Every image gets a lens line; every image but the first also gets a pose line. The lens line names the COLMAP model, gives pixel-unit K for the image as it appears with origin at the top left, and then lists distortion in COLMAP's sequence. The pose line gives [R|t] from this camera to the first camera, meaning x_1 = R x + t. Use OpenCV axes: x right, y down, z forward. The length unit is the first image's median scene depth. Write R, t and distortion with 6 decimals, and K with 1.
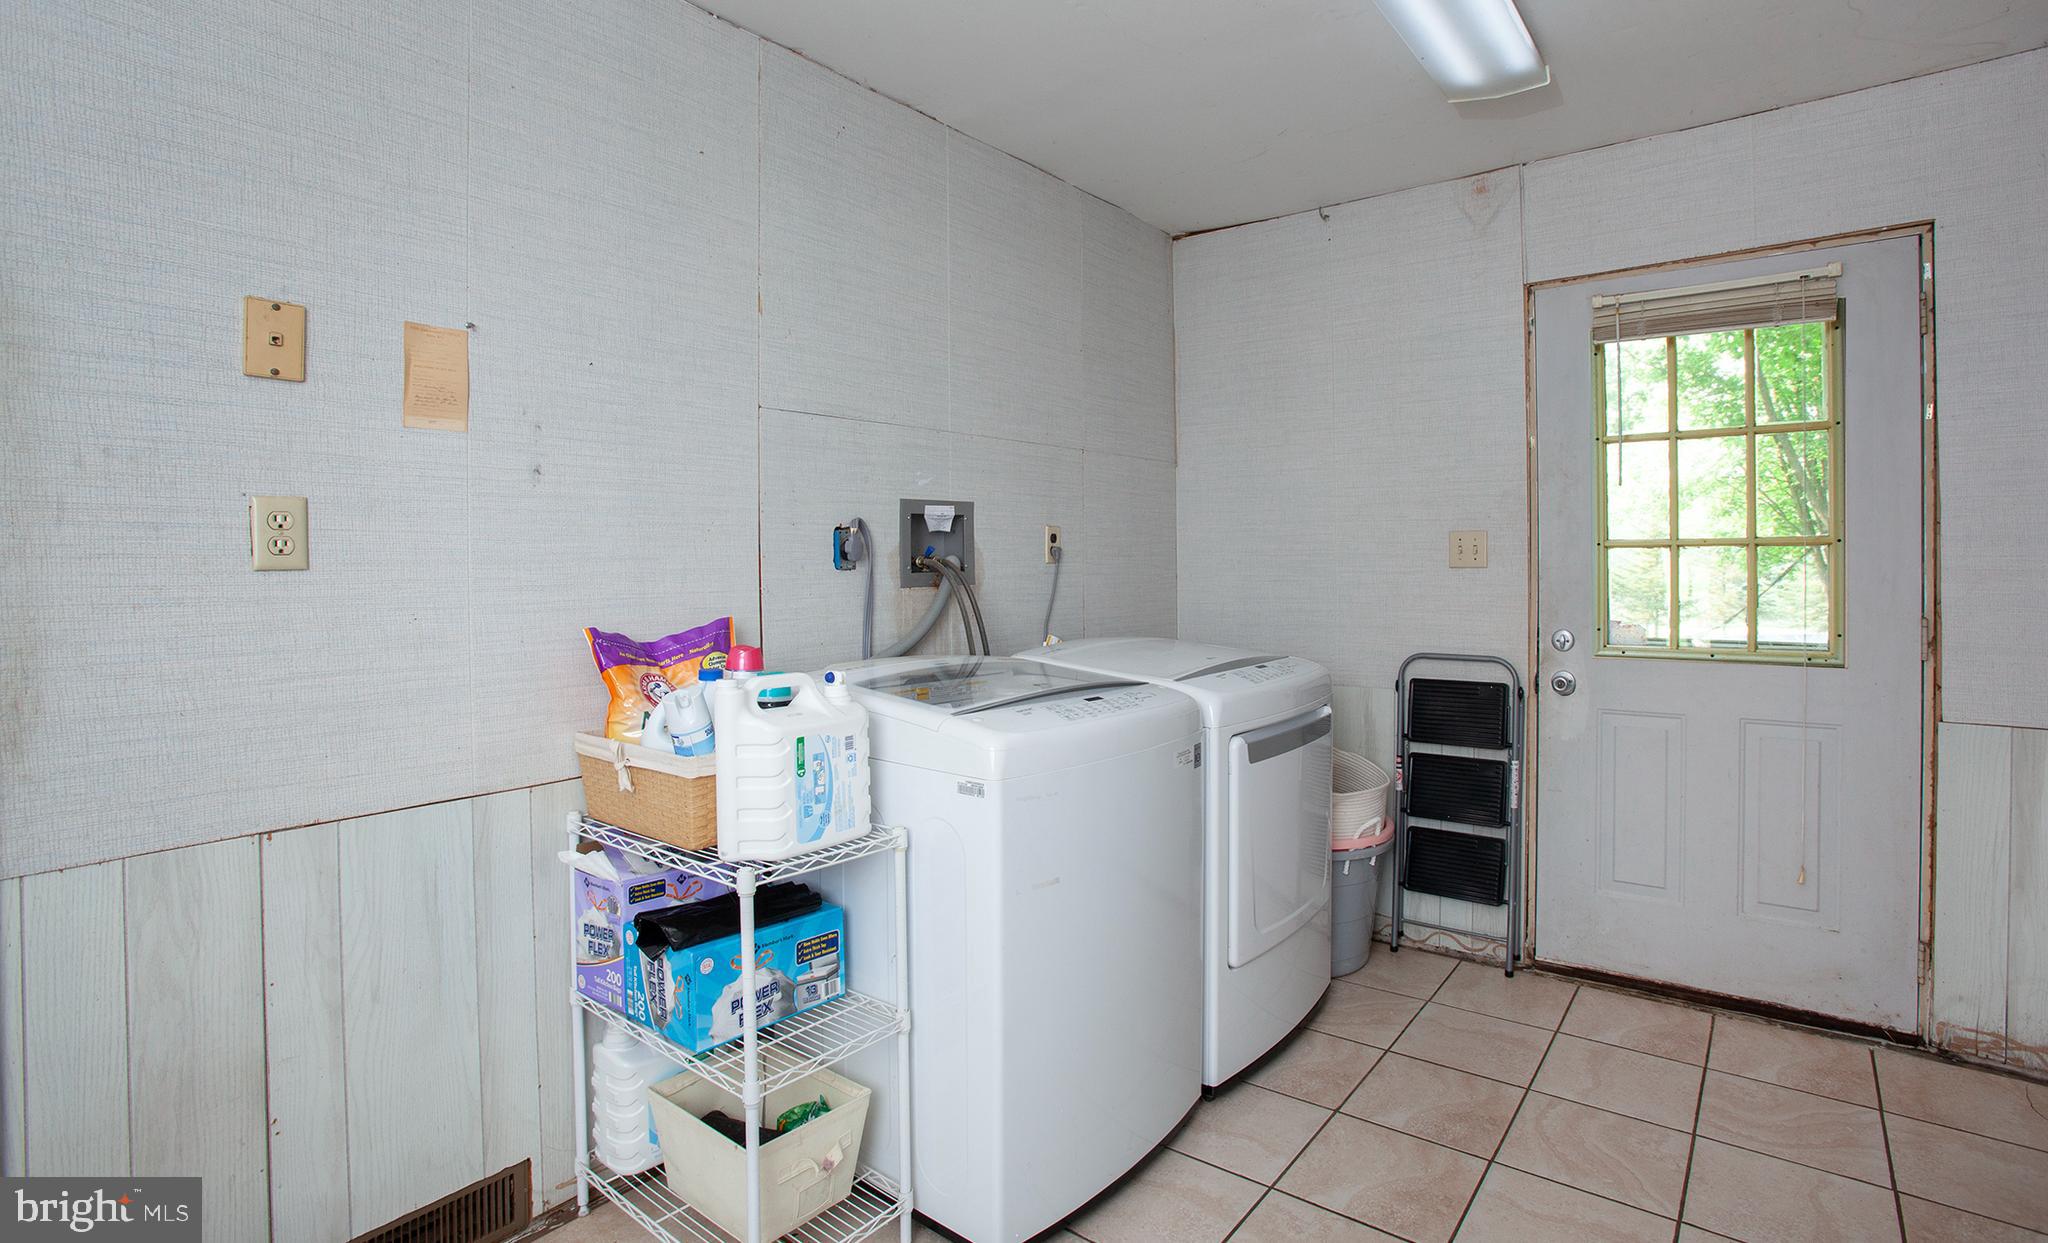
lens RADIAL K [[963.4, 0, 1041.9], [0, 963.4, 616.0], [0, 0, 1]] dist [-0.067243, 0.030861]
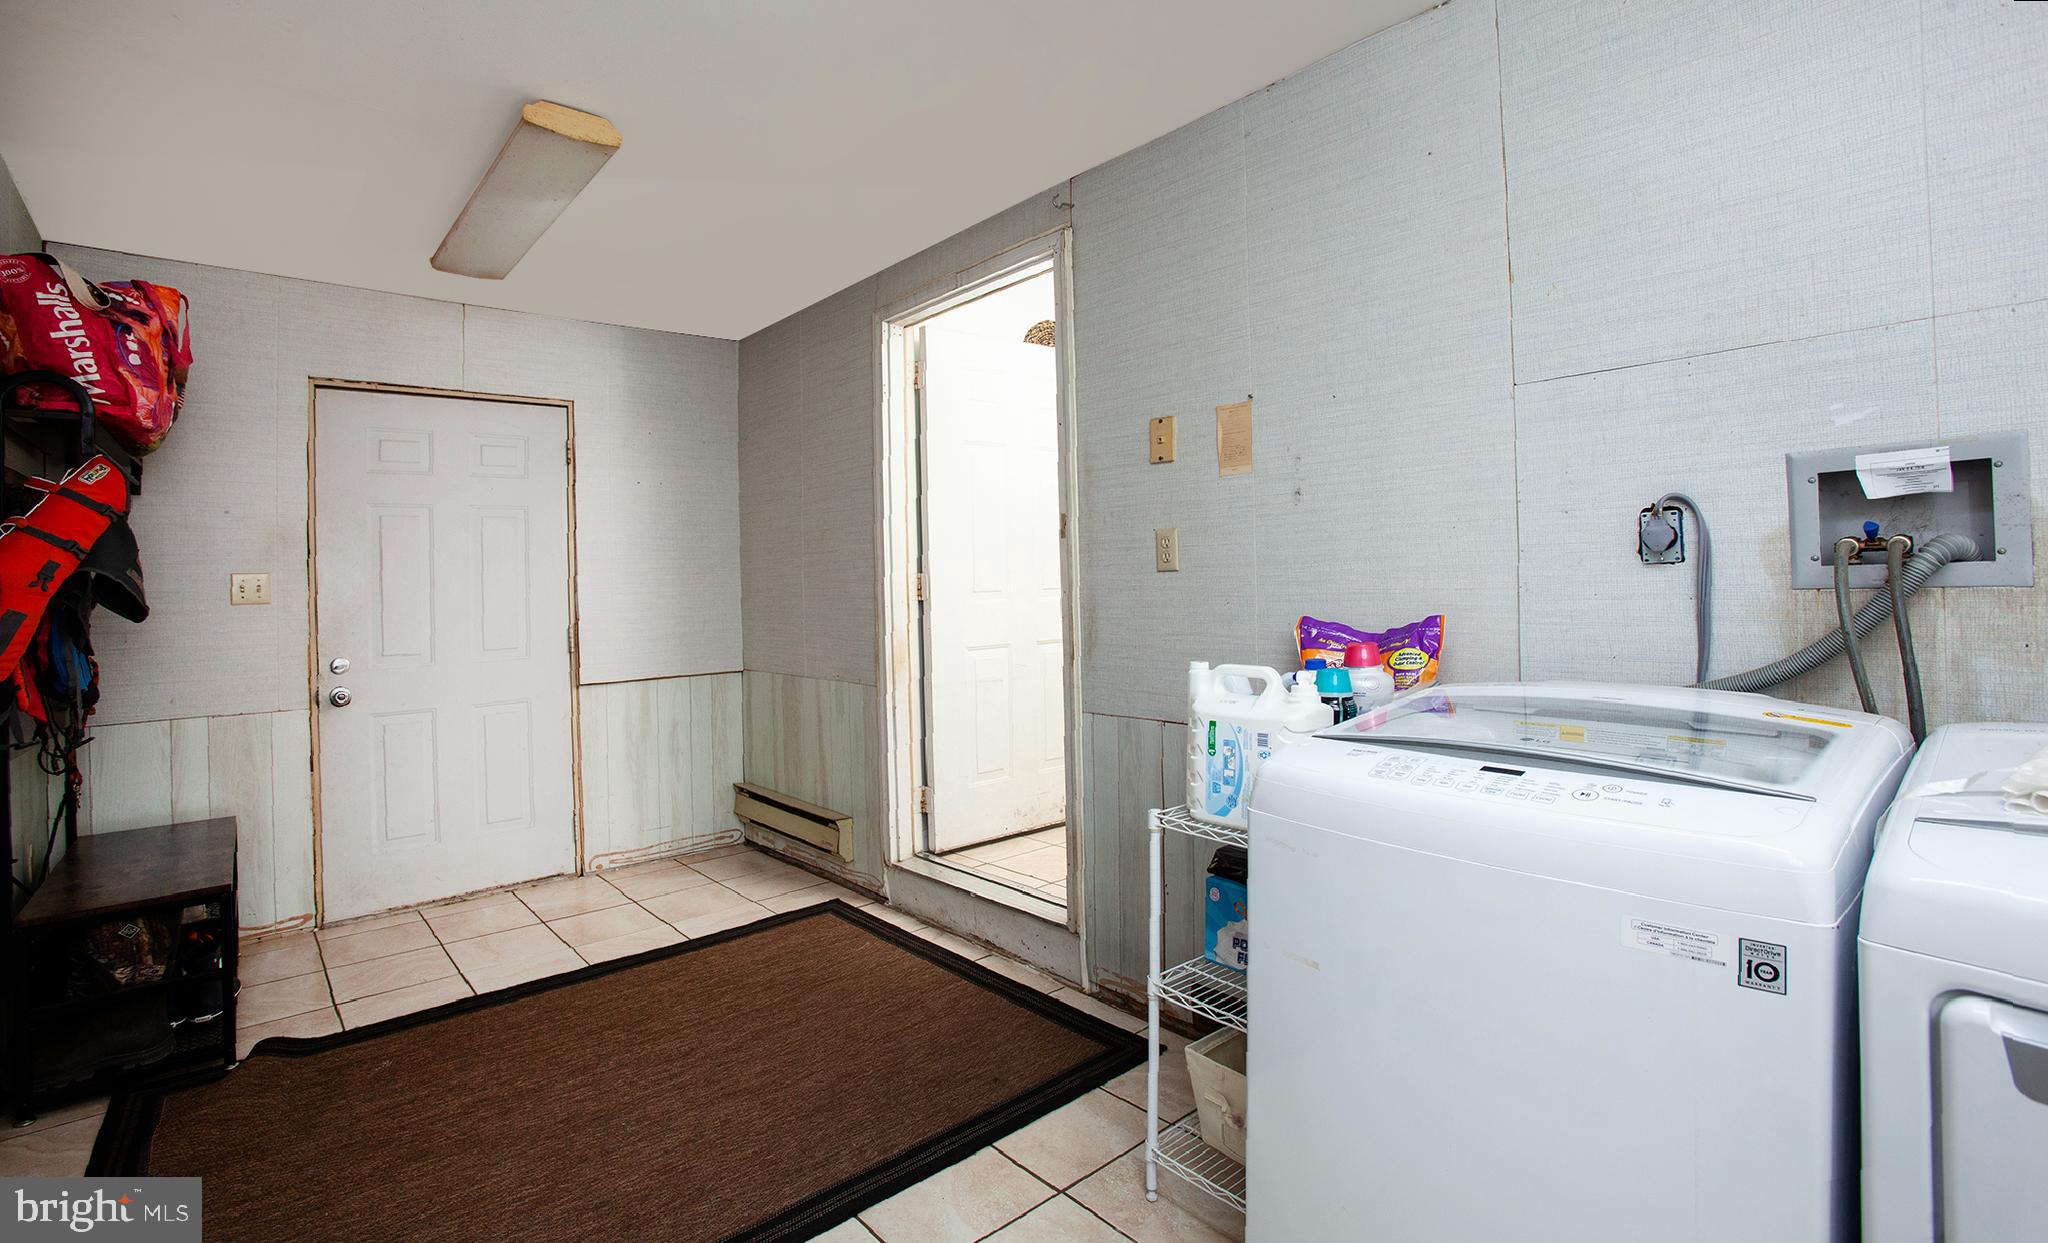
lens RADIAL K [[963.4, 0, 1041.9], [0, 963.4, 616.0], [0, 0, 1]] dist [-0.067243, 0.030861]
pose [[-0.166678, 0.053218, -0.984574, 0.880167], [-0.023848, 0.998033, 0.057982, -0.058643], [0.985723, 0.033144, -0.165081, 0.957525]]
